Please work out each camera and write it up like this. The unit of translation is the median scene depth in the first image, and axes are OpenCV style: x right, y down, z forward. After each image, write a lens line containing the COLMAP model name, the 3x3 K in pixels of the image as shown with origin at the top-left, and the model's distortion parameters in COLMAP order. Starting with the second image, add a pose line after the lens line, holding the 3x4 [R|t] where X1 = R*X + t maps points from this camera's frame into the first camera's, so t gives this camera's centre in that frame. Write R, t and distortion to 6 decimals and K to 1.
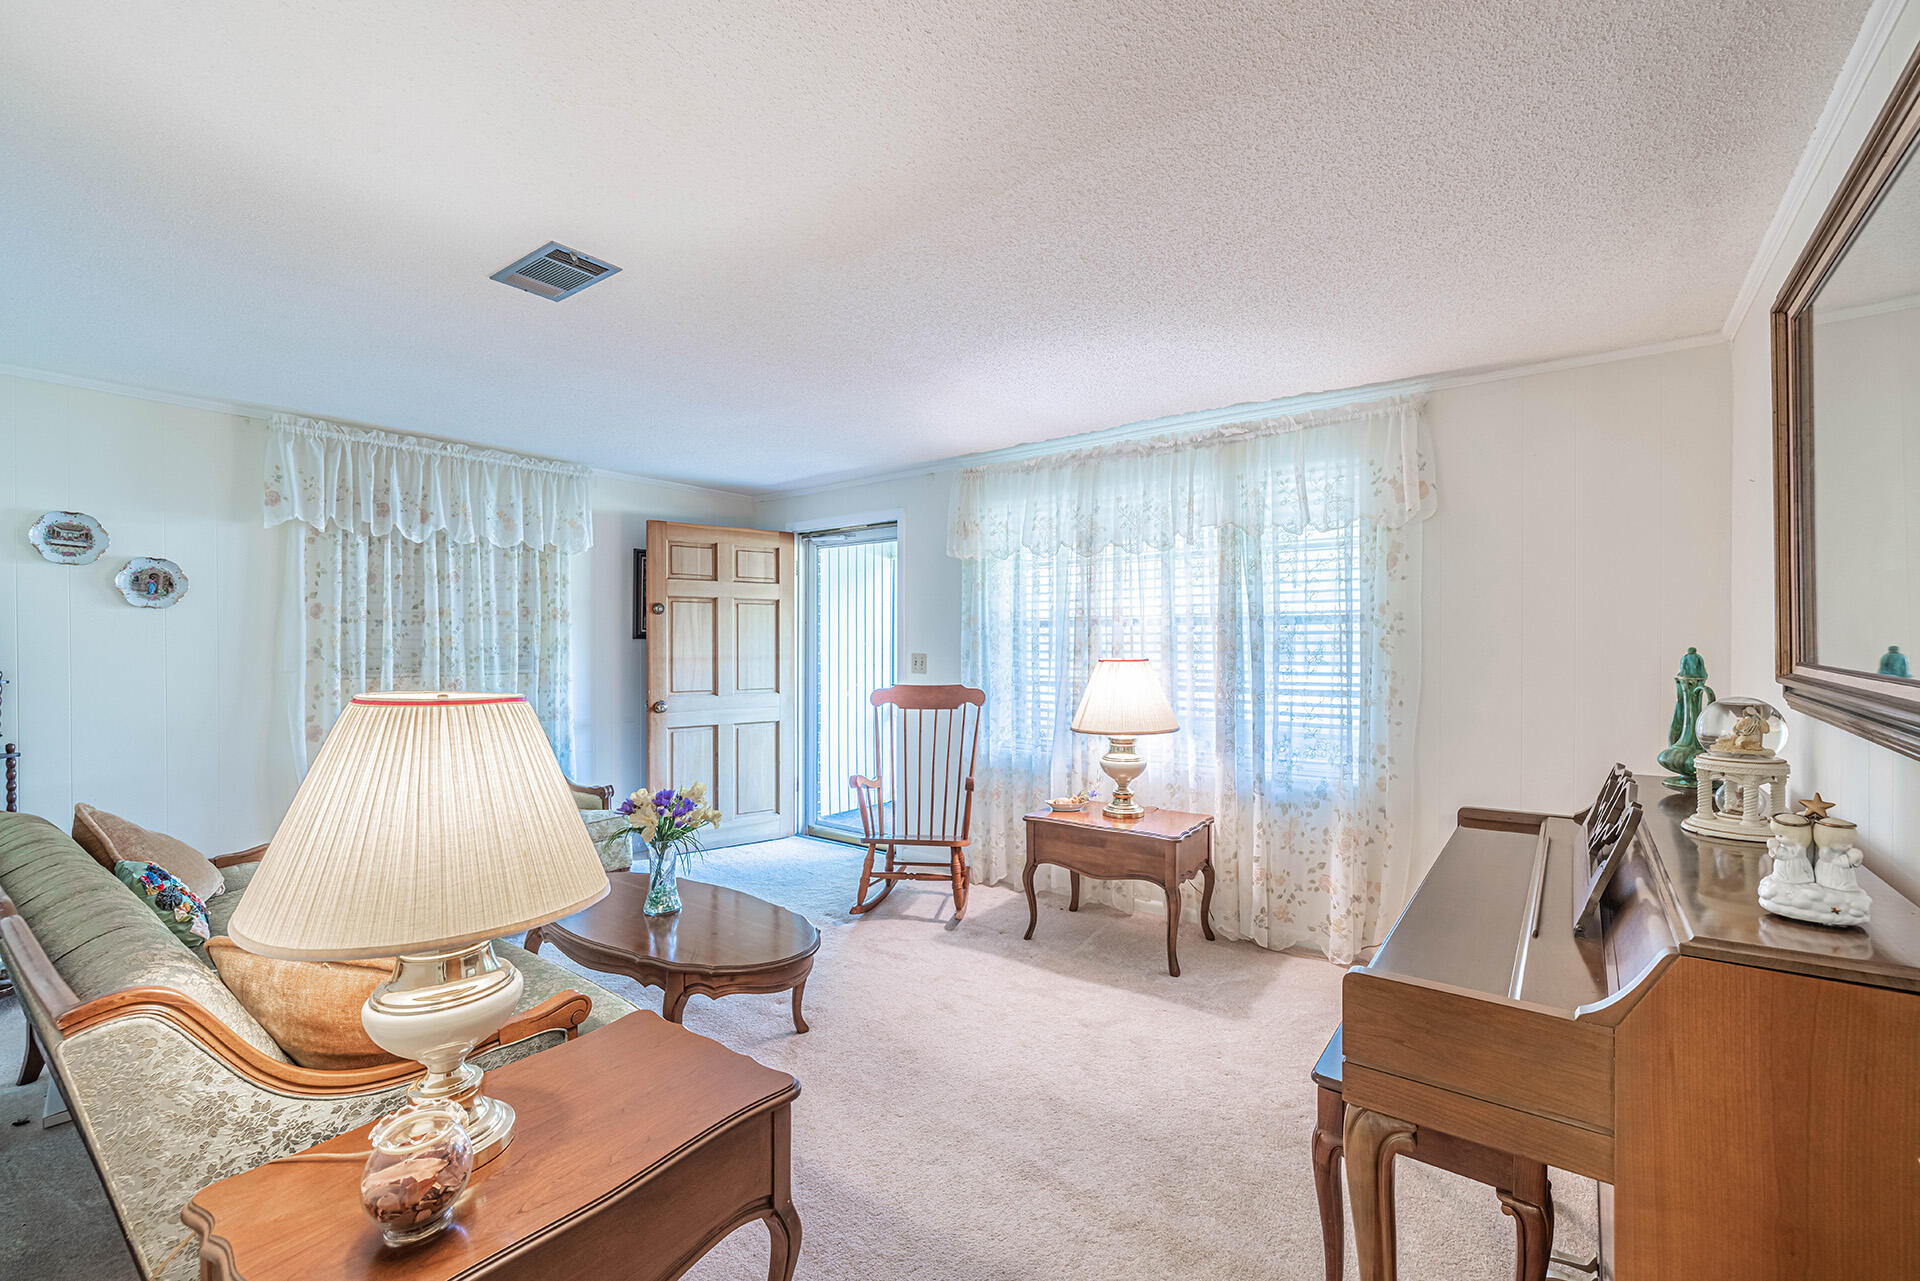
lens RADIAL K [[814.9, 0, 960.0], [0, 814.9, 640.5], [0, 0, 1]] dist [-0.000184, -0.000169]
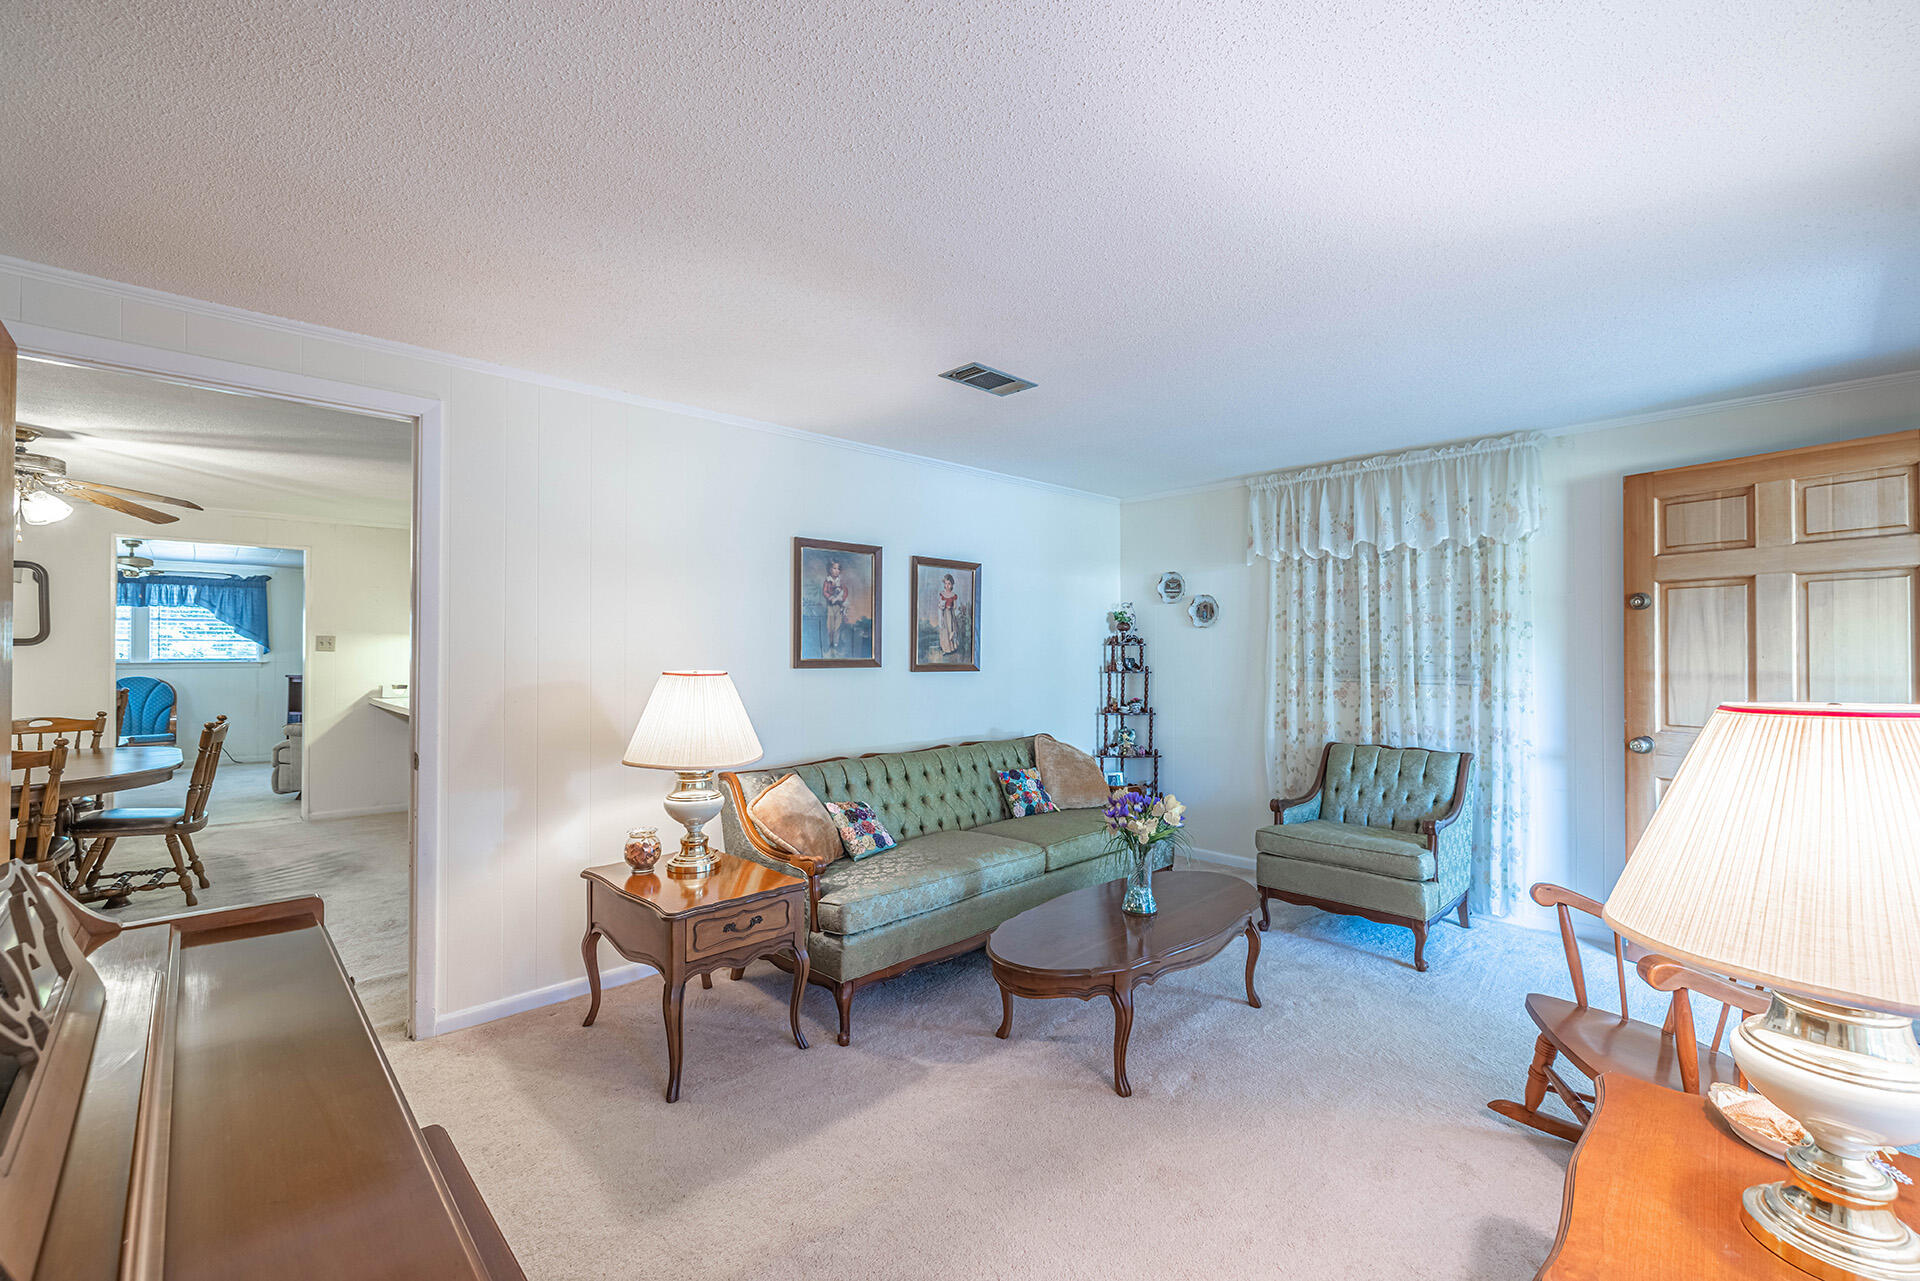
lens RADIAL K [[814.9, 0, 960.0], [0, 814.9, 640.5], [0, 0, 1]] dist [-0.000184, -0.000169]
pose [[-0.169387, 0.005070, -0.985537, 0.498076], [0.022048, 0.999756, 0.001354, -0.023300], [0.985303, -0.021500, -0.169457, 0.668641]]
